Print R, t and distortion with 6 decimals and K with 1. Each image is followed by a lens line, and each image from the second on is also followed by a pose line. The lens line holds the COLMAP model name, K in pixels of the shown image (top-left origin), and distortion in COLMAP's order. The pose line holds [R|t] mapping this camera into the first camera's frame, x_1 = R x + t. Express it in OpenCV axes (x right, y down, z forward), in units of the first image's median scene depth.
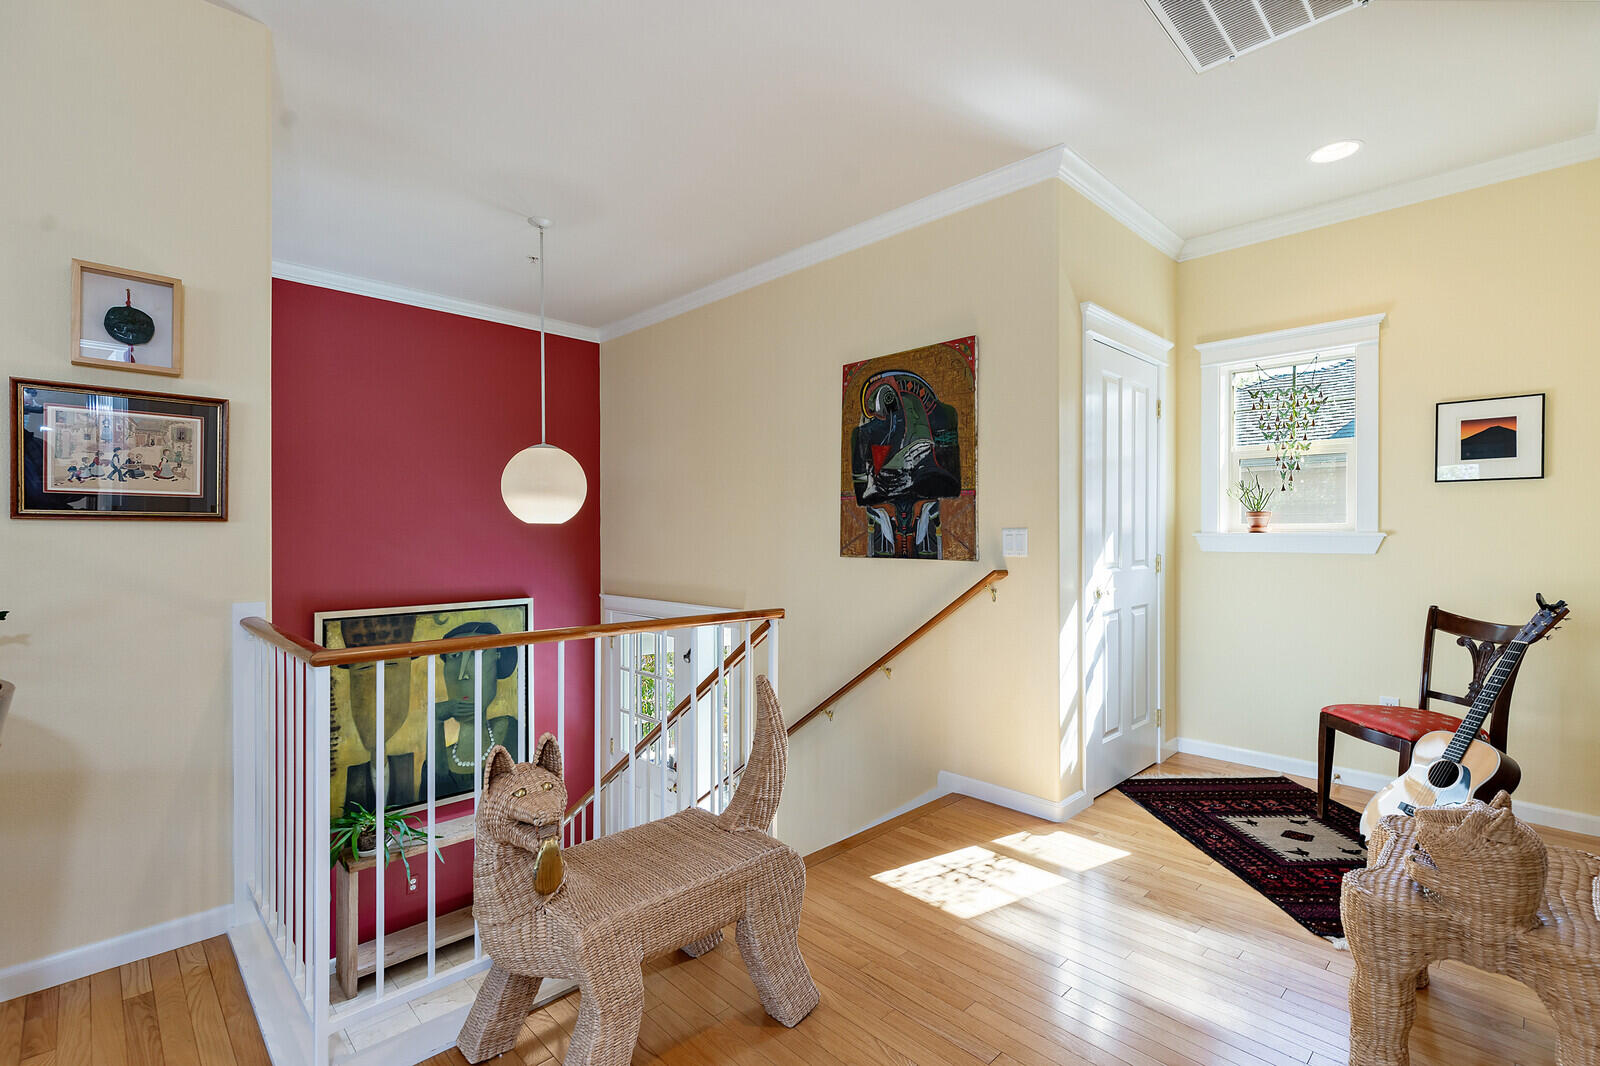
lens RADIAL K [[741.0, 0, 807.9], [0, 741.0, 527.0], [0, 0, 1]] dist [0.012087, -0.002978]
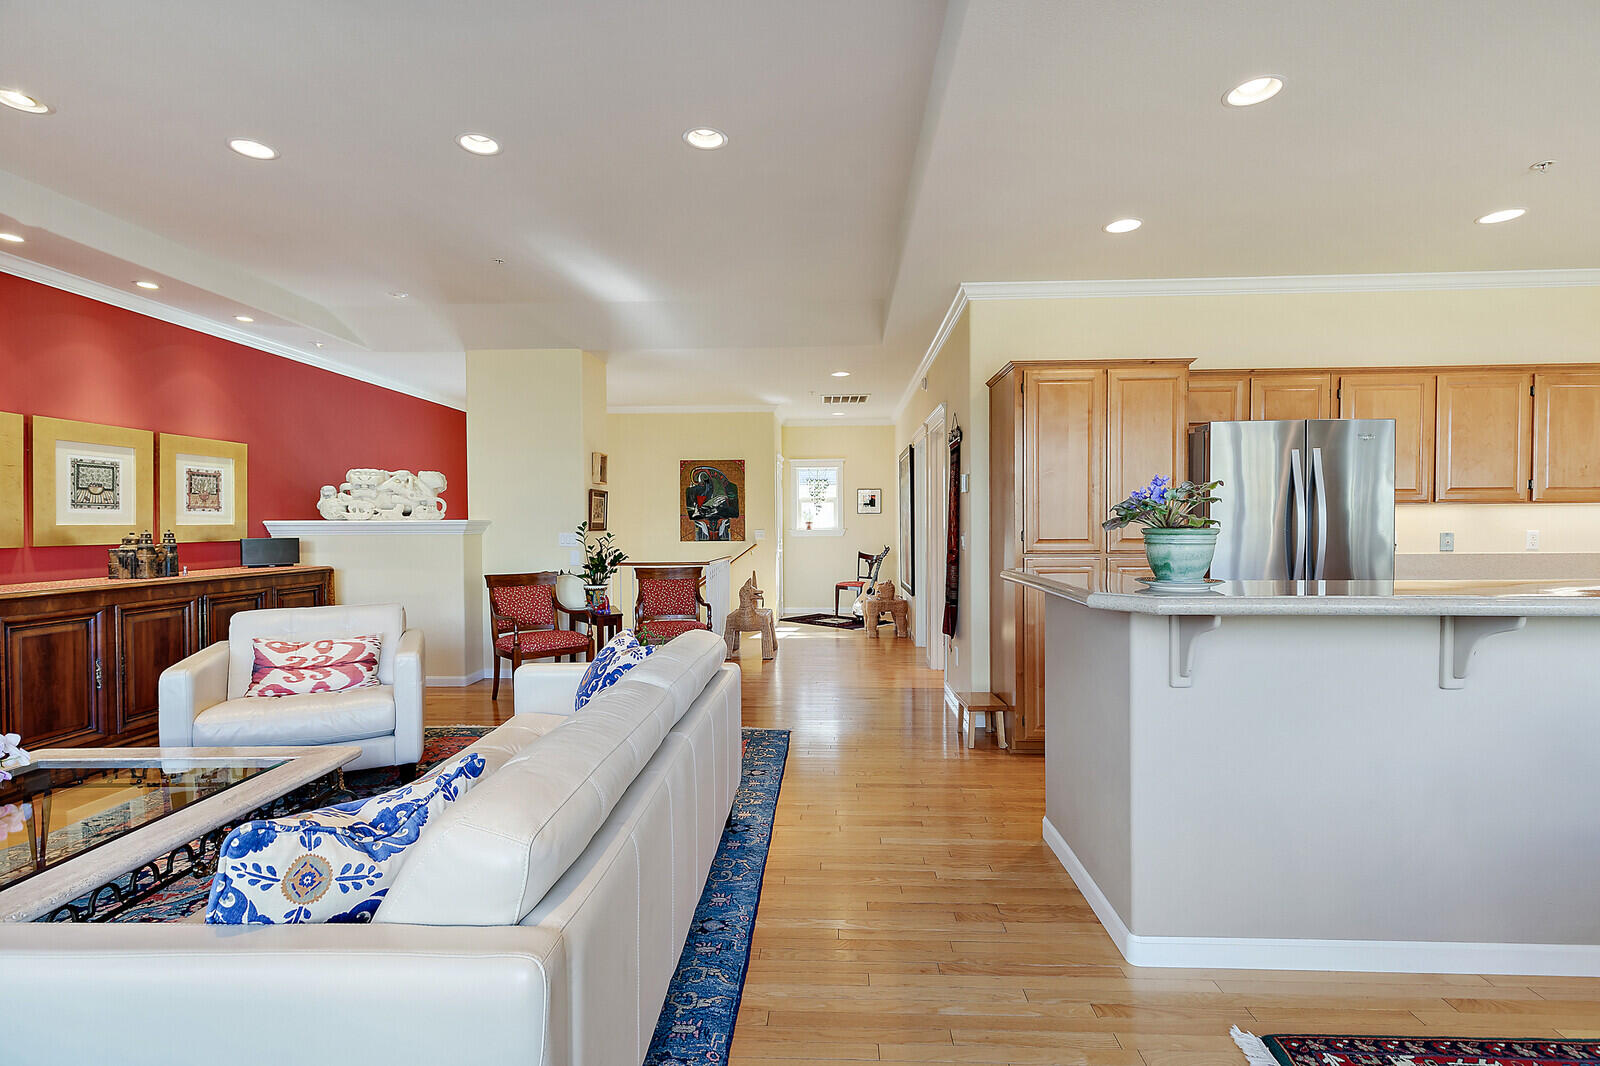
lens RADIAL K [[741.0, 0, 802.8], [0, 741.0, 547.3], [0, 0, 1]] dist [0.012087, -0.002978]
pose [[0.733904, -0.026579, 0.678733, -1.568559], [0.002187, 0.999321, 0.036768, -0.033971], [-0.679250, -0.025500, 0.733464, -1.238754]]
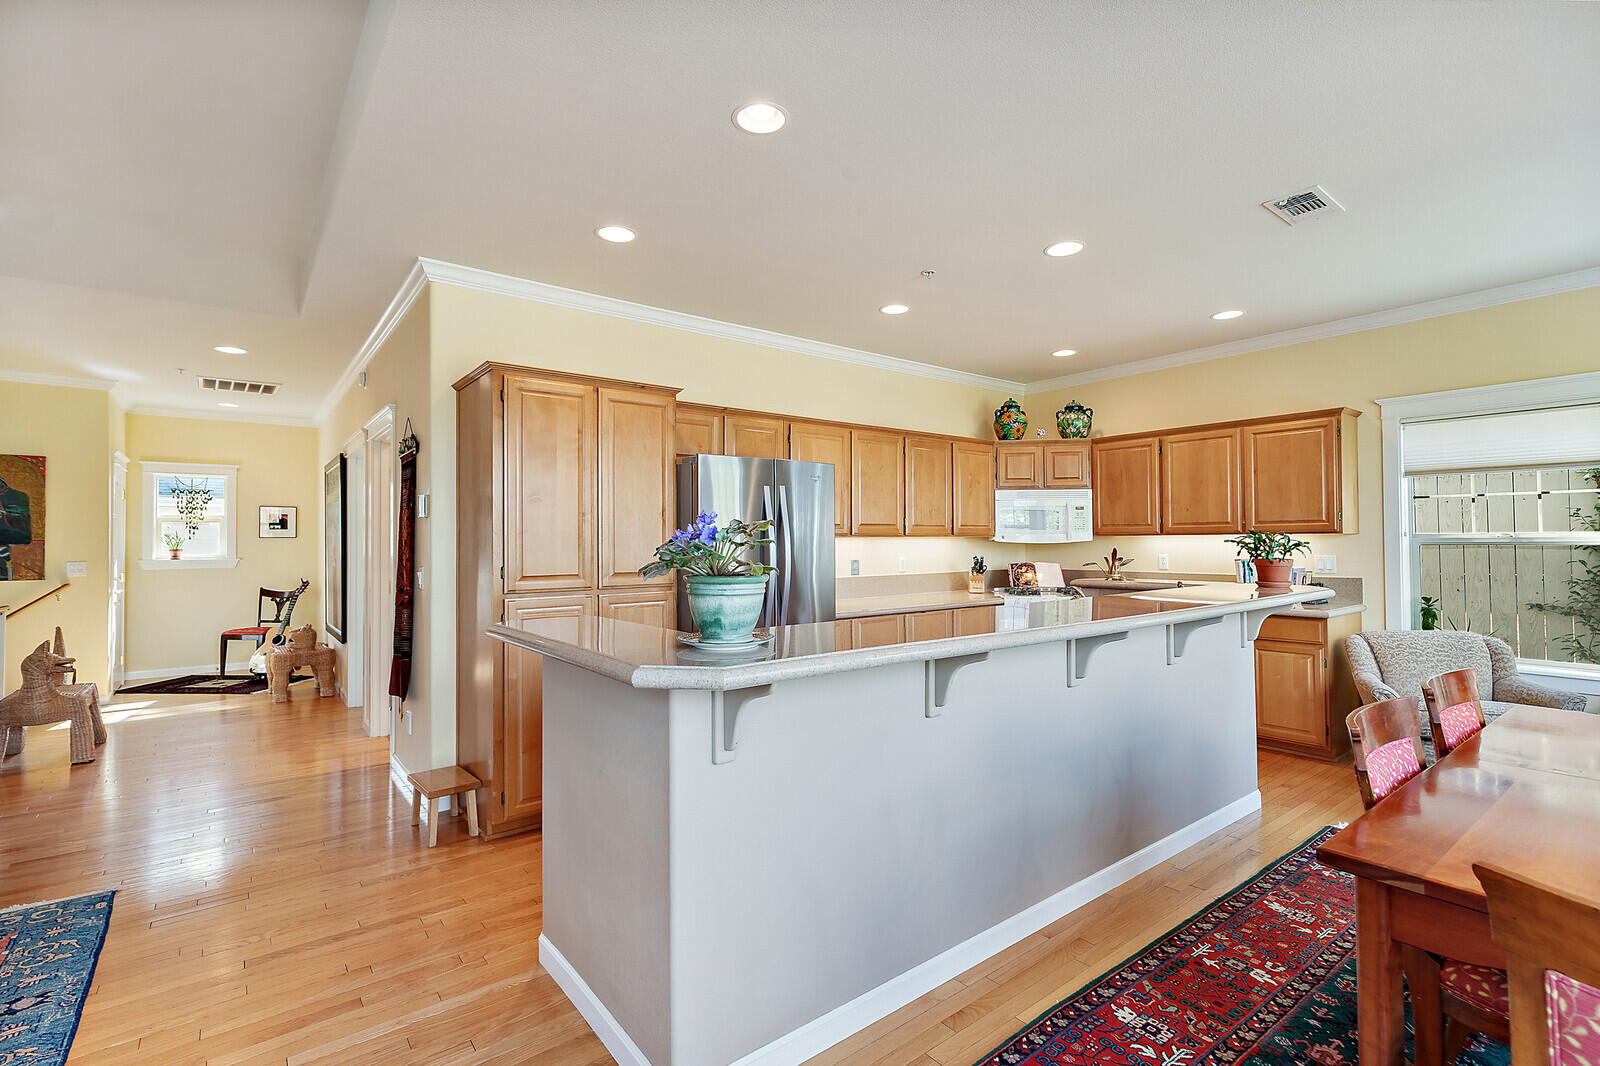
lens RADIAL K [[741.0, 0, 804.7], [0, 741.0, 529.0], [0, 0, 1]] dist [0.012087, -0.002978]
pose [[0.120150, 0.017122, 0.992608, -1.440328], [0.000711, 0.999850, -0.017333, -0.047570], [-0.992756, 0.002789, 0.120120, -1.127904]]
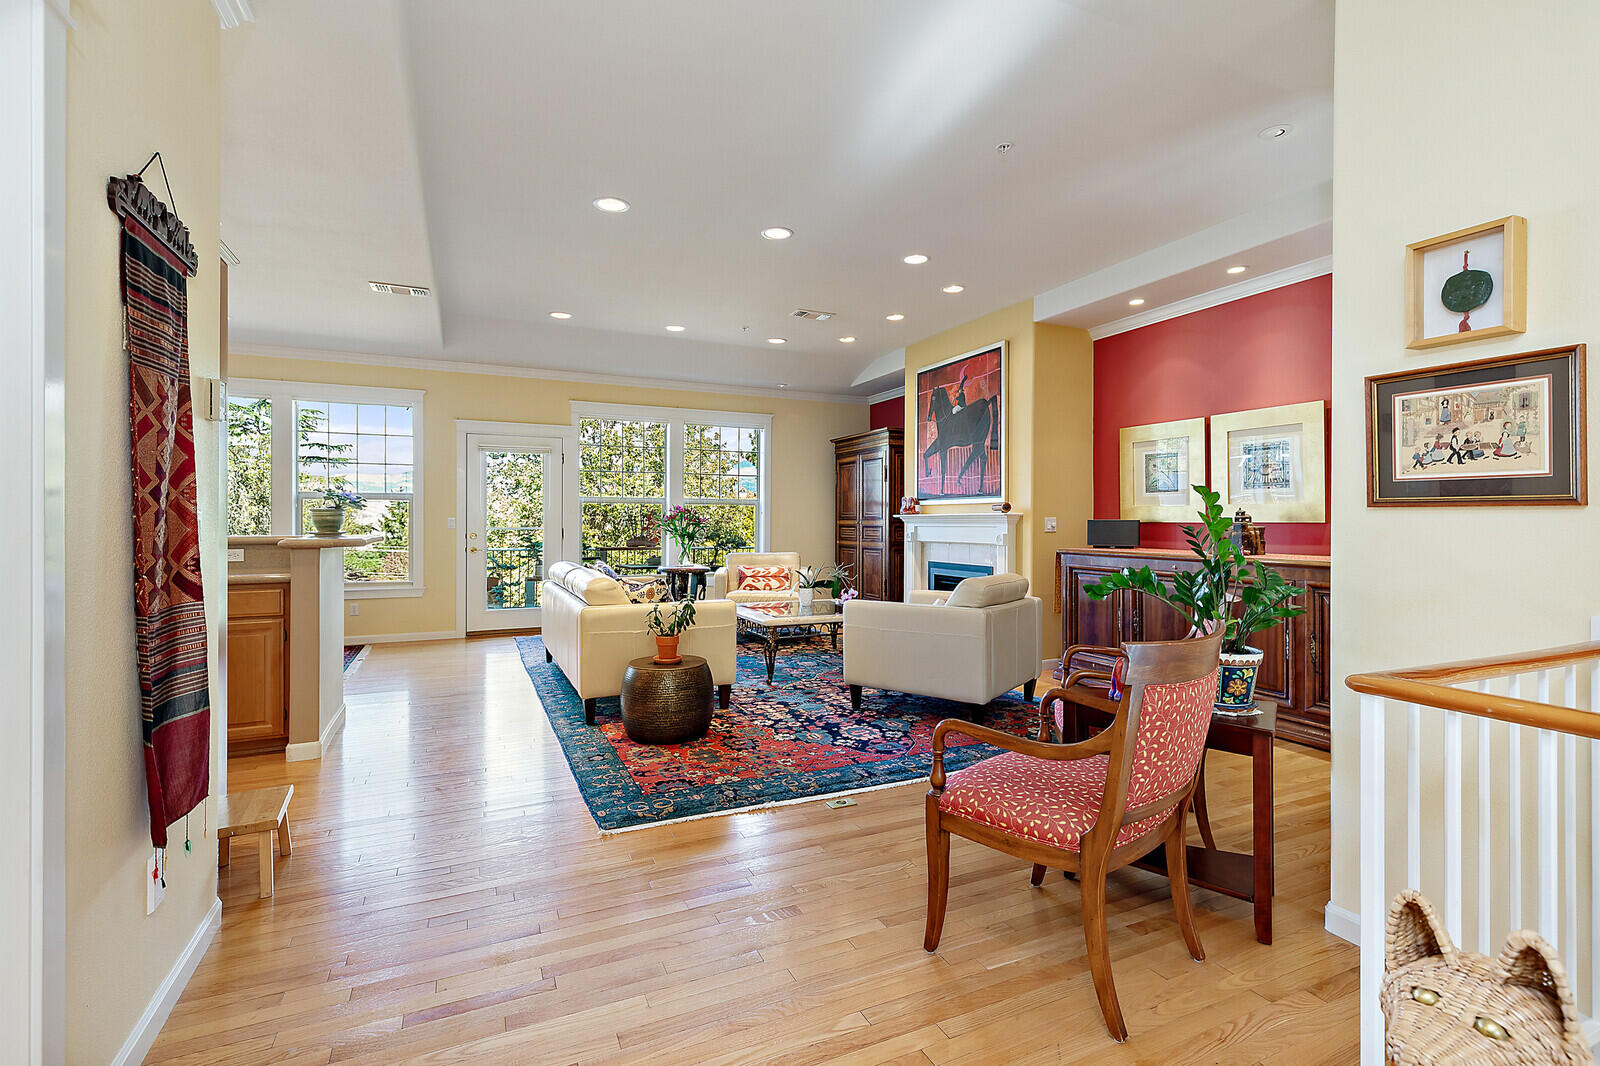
lens RADIAL K [[741.0, 0, 804.0], [0, 741.0, 519.3], [0, 0, 1]] dist [0.012087, -0.002978]
pose [[-0.339399, -0.000799, -0.940642, 0.134368], [0.005434, 0.999981, -0.002810, 0.003067], [0.940627, -0.006065, -0.339389, 0.340578]]
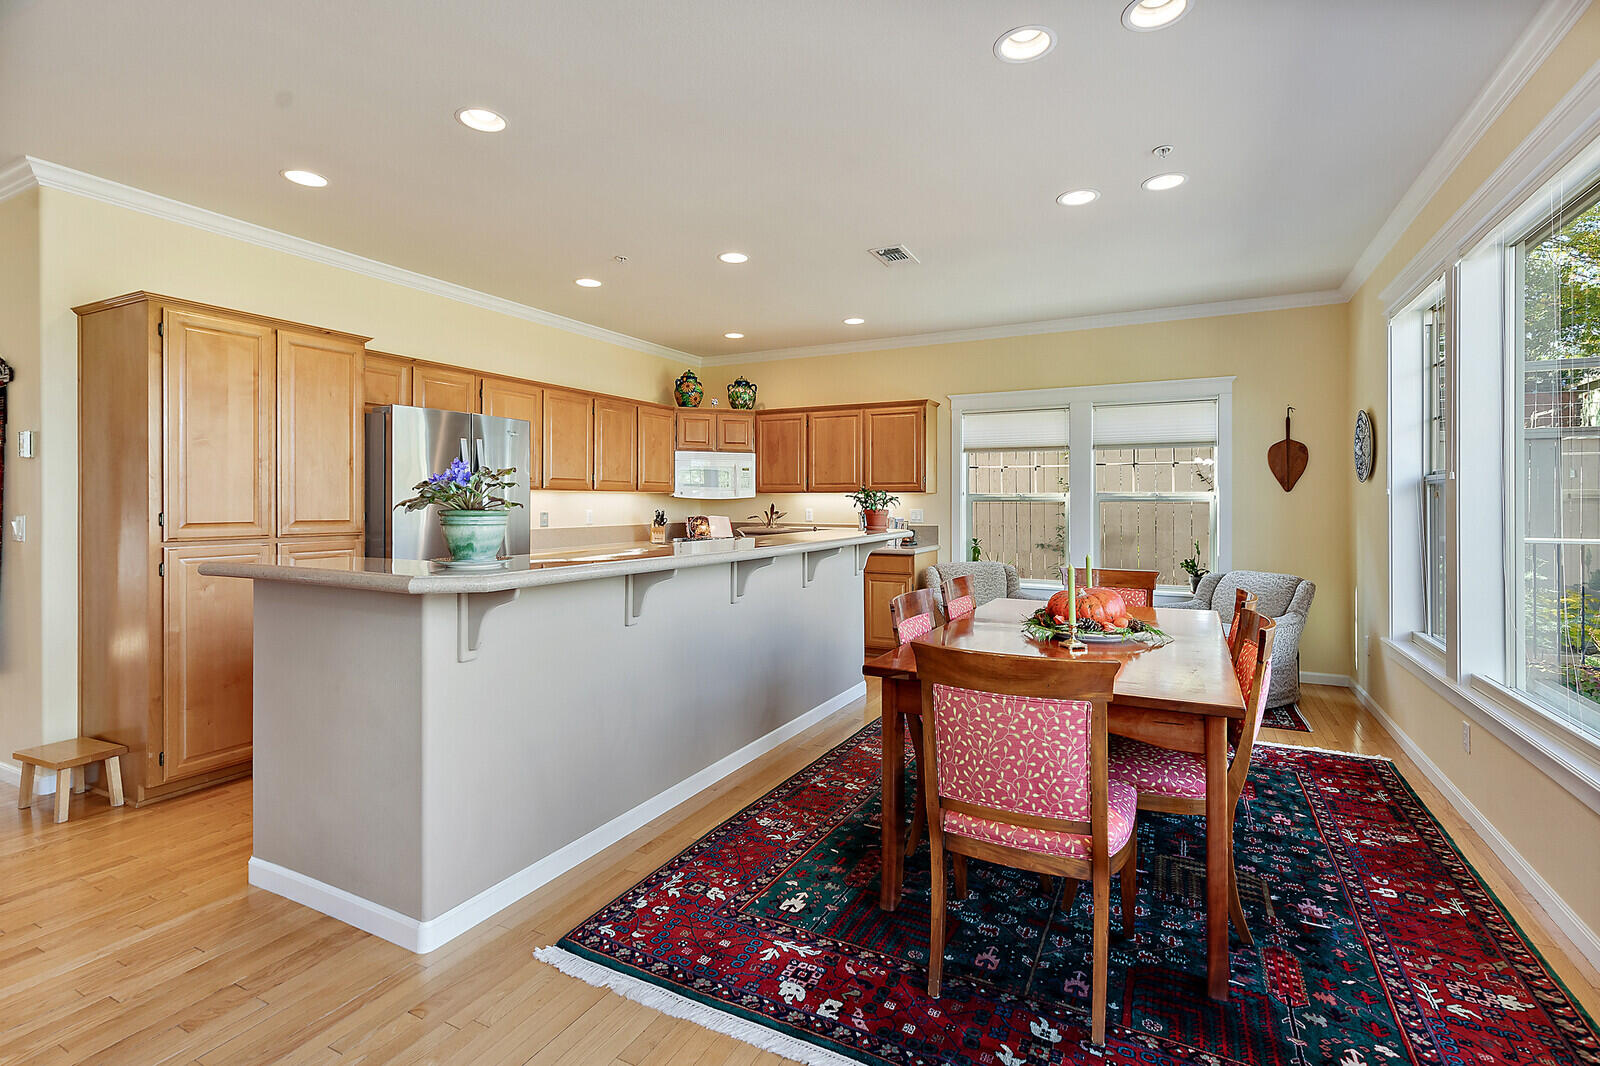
lens RADIAL K [[741.0, 0, 798.2], [0, 741.0, 515.4], [0, 0, 1]] dist [0.012087, -0.002978]
pose [[-0.296400, -0.018439, 0.954886, -1.620746], [-0.008021, 0.999826, 0.016817, -0.034862], [-0.955030, -0.002675, -0.296496, -1.094840]]
